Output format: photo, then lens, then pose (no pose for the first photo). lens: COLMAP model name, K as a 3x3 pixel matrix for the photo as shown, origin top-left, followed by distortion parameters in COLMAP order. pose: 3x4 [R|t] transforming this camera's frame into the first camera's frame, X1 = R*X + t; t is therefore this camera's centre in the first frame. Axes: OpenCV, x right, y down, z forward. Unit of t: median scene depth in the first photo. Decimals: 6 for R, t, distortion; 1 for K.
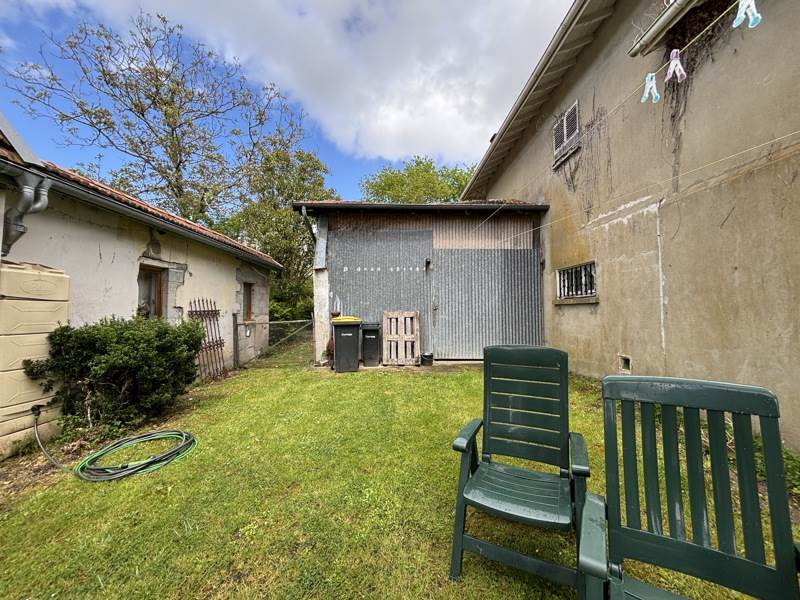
lens RADIAL K [[321.9, 0, 399.2], [0, 321.9, 297.0], [0, 0, 1]] dist [-0.001703, -0.000121]
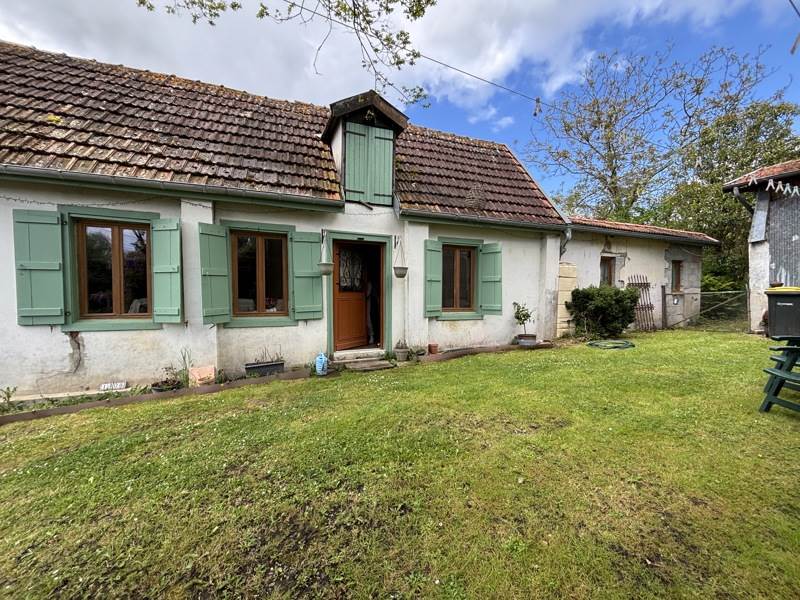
lens RADIAL K [[321.9, 0, 399.5], [0, 321.9, 302.5], [0, 0, 1]] dist [-0.001703, -0.000121]
pose [[0.388225, 0.035792, -0.920869, 0.279702], [0.039805, 0.997662, 0.055557, 0.005095], [0.920705, -0.058224, 0.385892, -0.496638]]
